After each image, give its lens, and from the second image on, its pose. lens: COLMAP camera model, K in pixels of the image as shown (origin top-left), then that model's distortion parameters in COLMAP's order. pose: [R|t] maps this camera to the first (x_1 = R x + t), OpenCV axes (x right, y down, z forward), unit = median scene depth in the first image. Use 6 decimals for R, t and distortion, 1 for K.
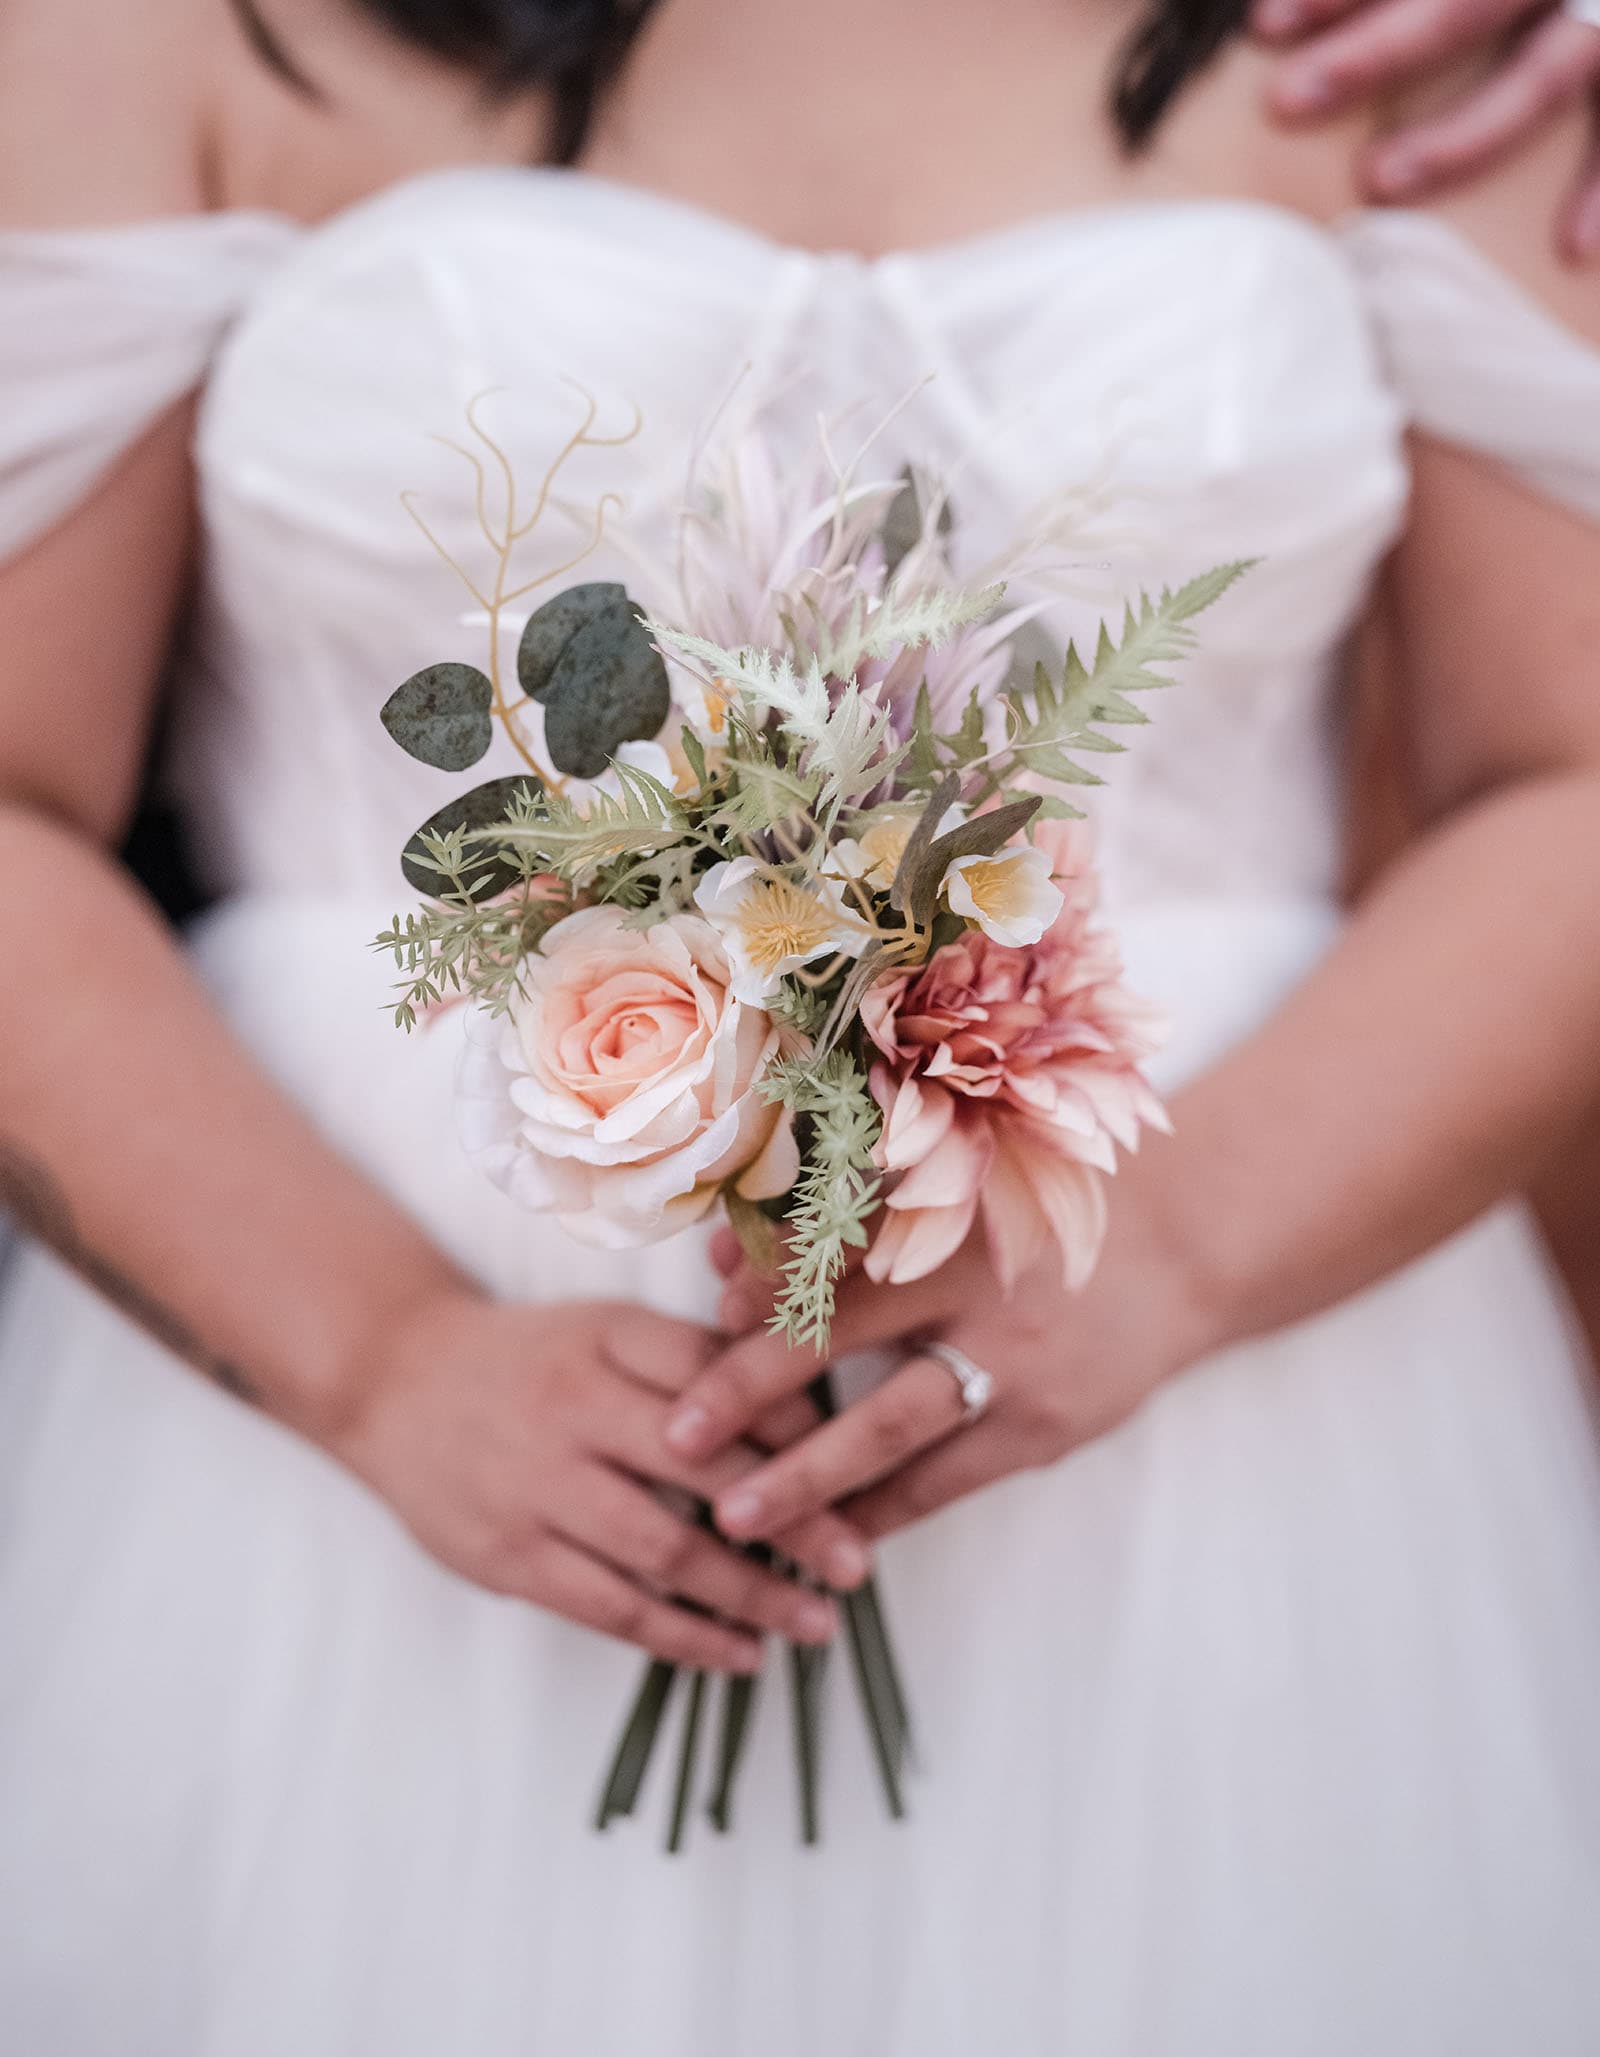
lens RADIAL K [[5589.8, 0, 800.0], [0, 5589.8, 1028.4], [0, 0, 1]] dist [-0.028953, 0.000000]
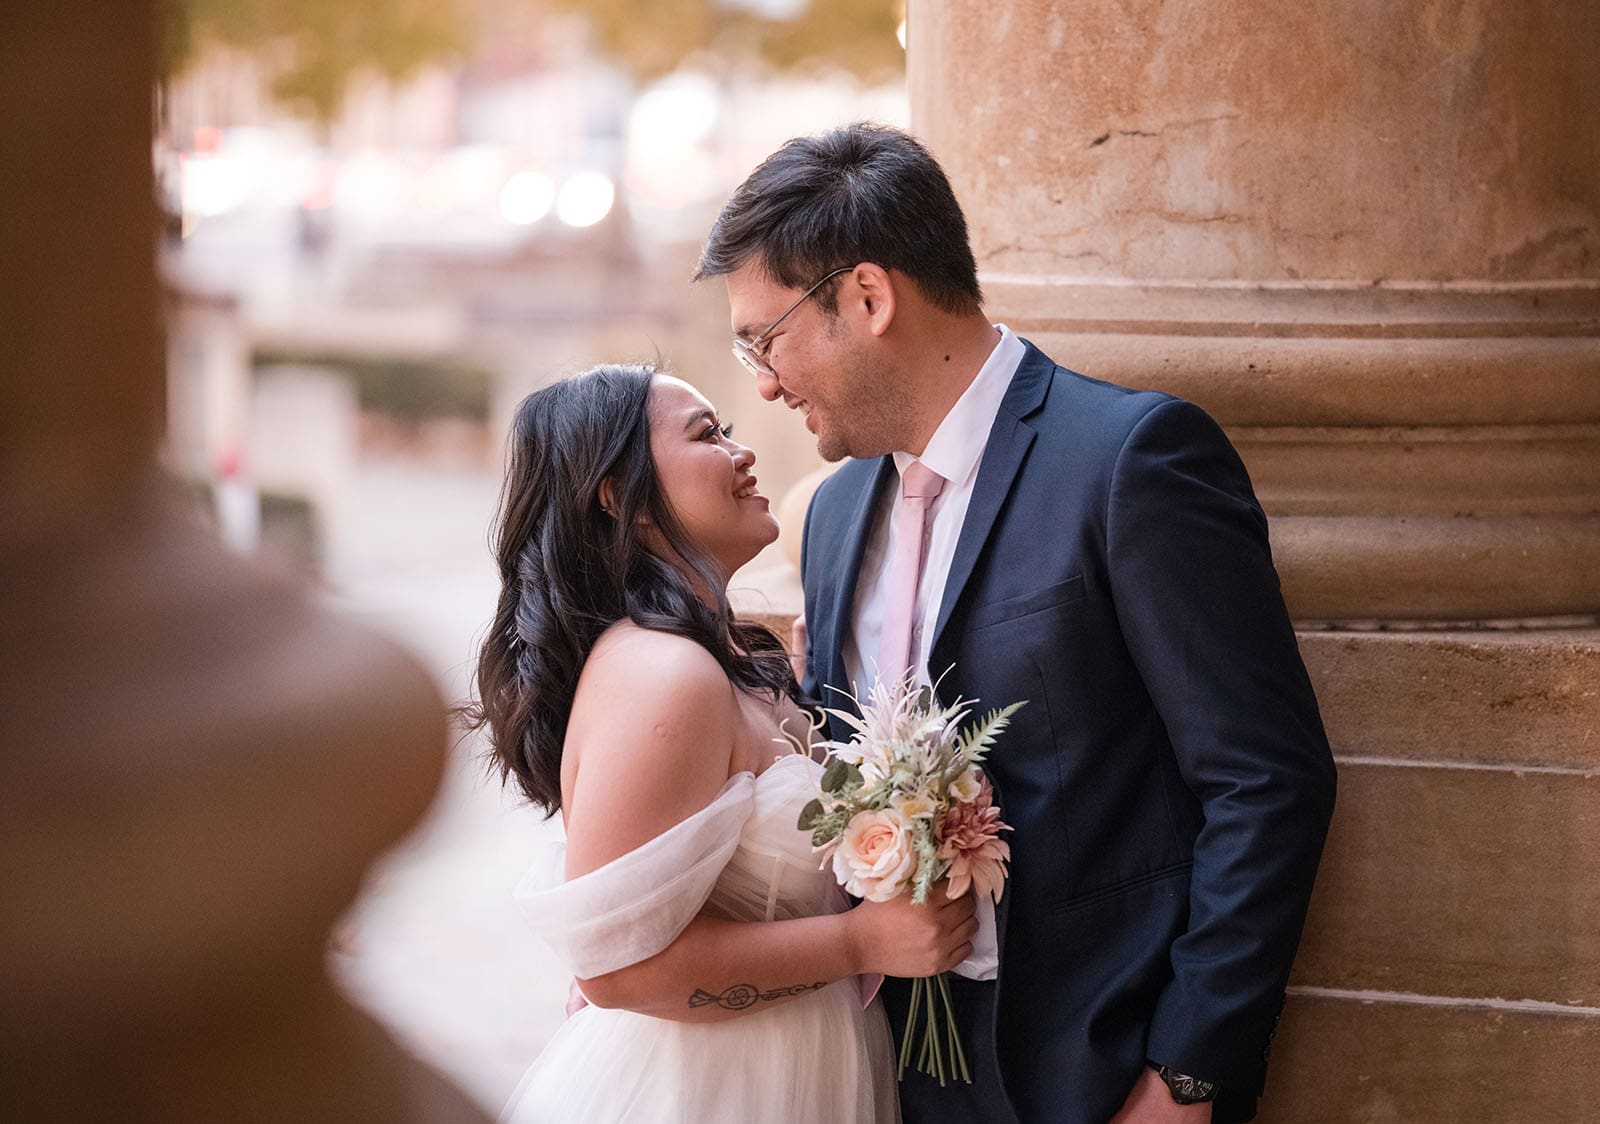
lens RADIAL K [[4202.7, 0, 800.1], [0, 4202.7, 562.0], [0, 0, 1]] dist [0.002431, 0.000000]
pose [[0.983650, -0.178799, 0.021539, -0.111343], [0.180065, 0.978499, -0.100580, 0.094663], [-0.003092, 0.102814, 0.994696, -1.924316]]
